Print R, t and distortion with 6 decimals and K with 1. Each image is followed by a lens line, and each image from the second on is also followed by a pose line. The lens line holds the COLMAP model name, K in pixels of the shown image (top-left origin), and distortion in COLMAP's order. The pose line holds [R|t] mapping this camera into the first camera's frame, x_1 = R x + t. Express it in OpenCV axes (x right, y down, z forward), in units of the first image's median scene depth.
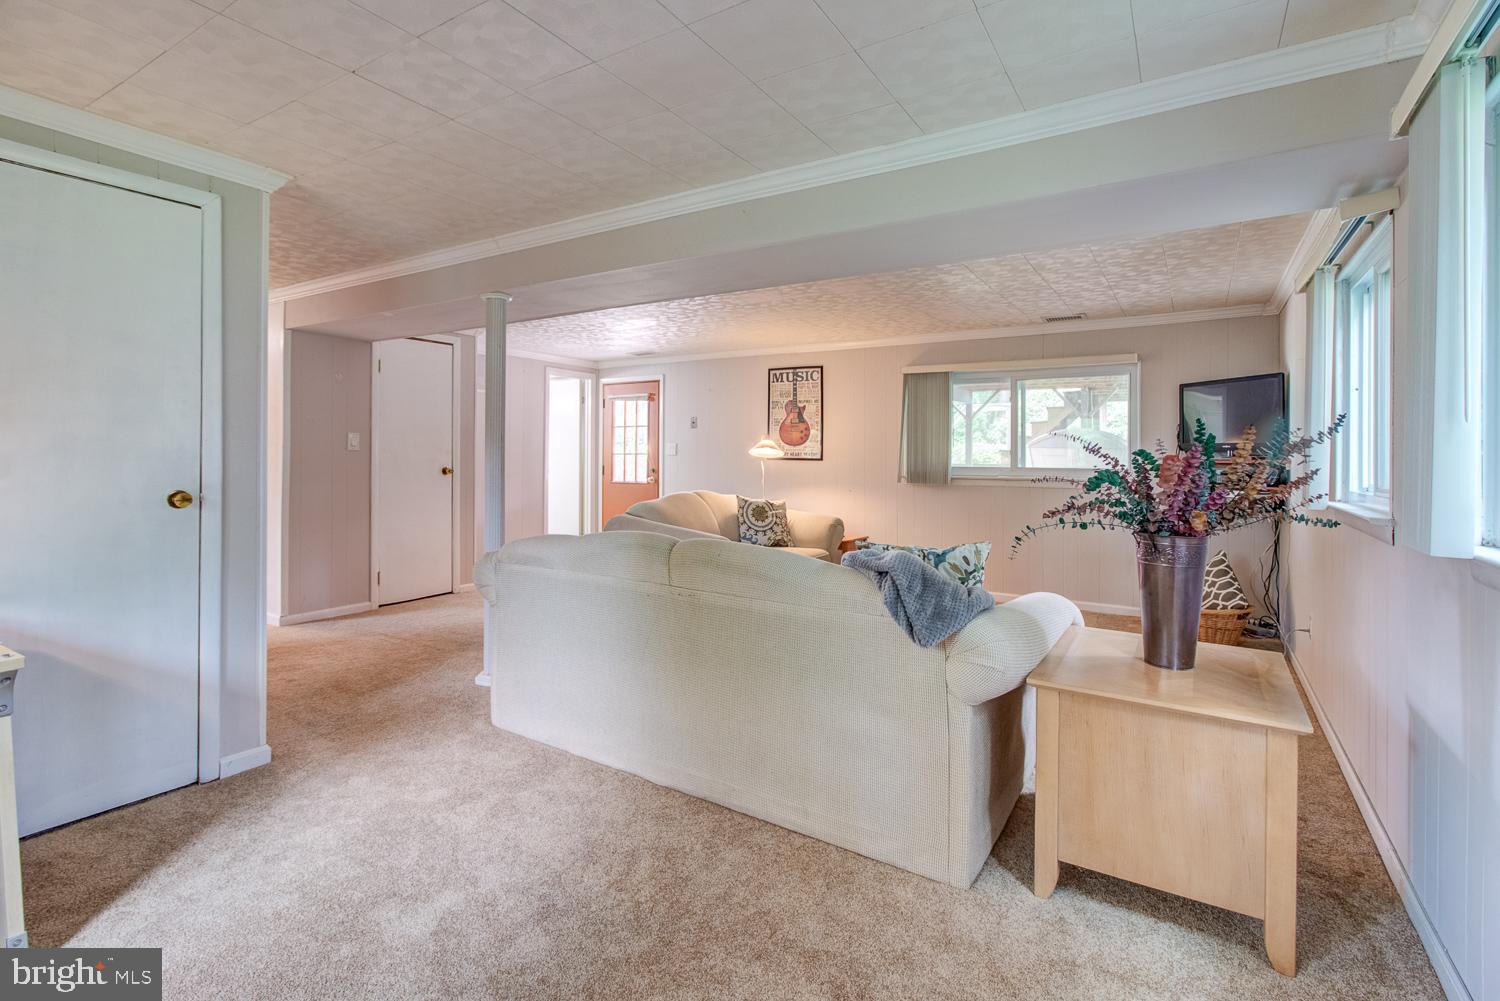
lens RADIAL K [[704.4, 0, 749.2], [0, 704.4, 468.3], [0, 0, 1]] dist [-0.004562, 0.009587]
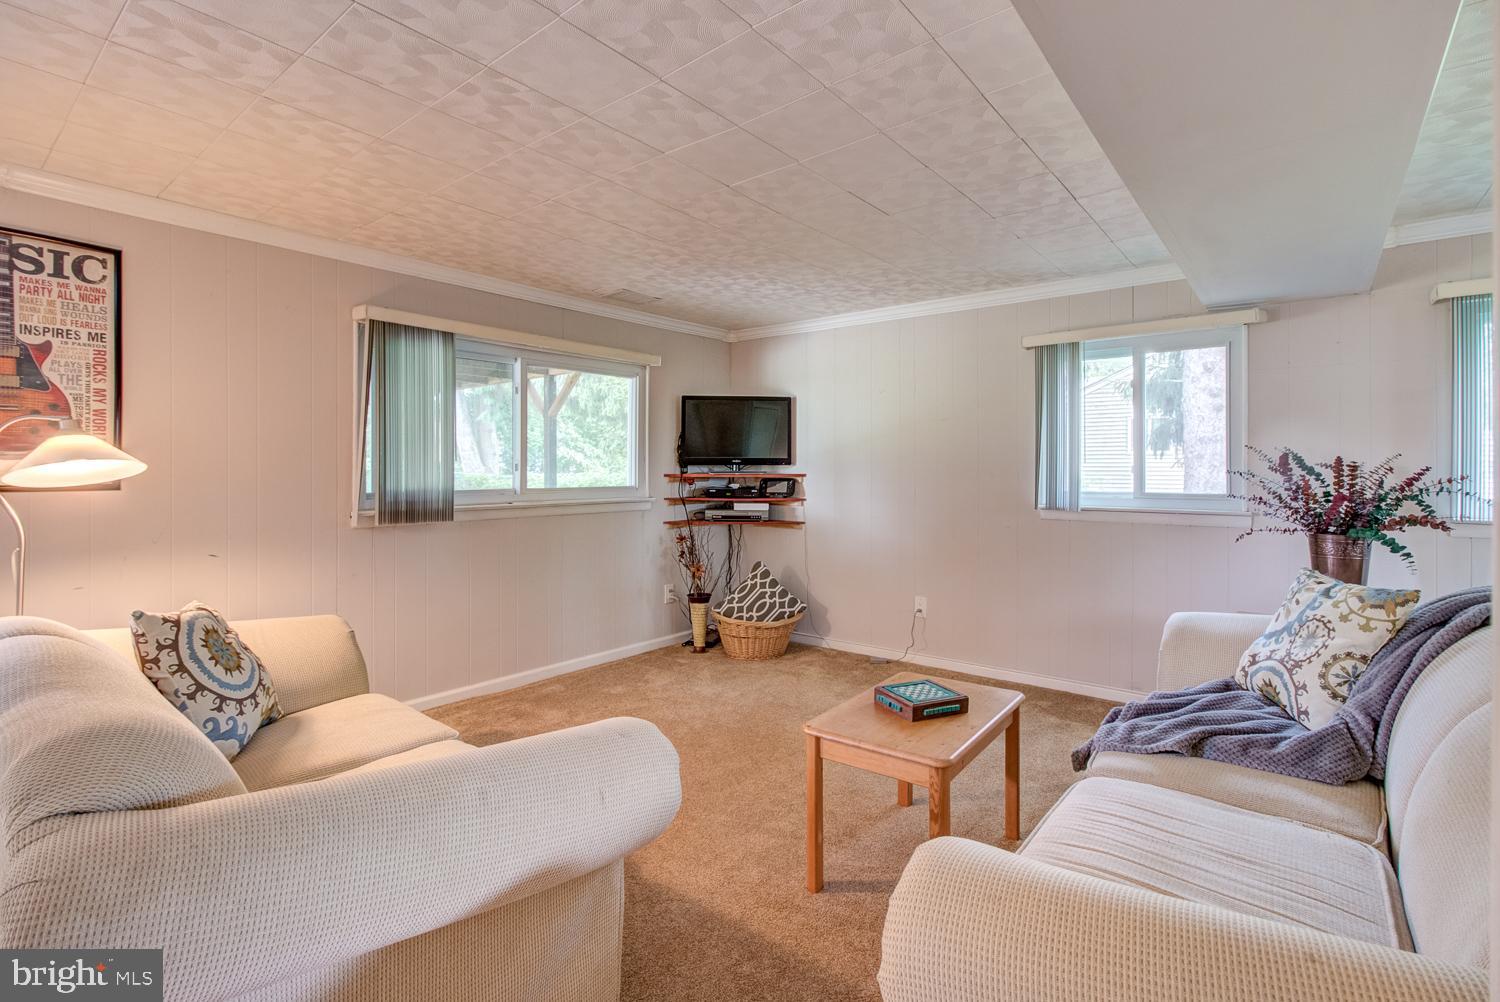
lens RADIAL K [[704.4, 0, 749.2], [0, 704.4, 468.8], [0, 0, 1]] dist [-0.004562, 0.009587]
pose [[0.122130, -0.000557, 0.992514, -0.245745], [0.029981, 0.999546, -0.003128, -0.011444], [-0.992061, 0.030139, 0.122091, 0.602473]]
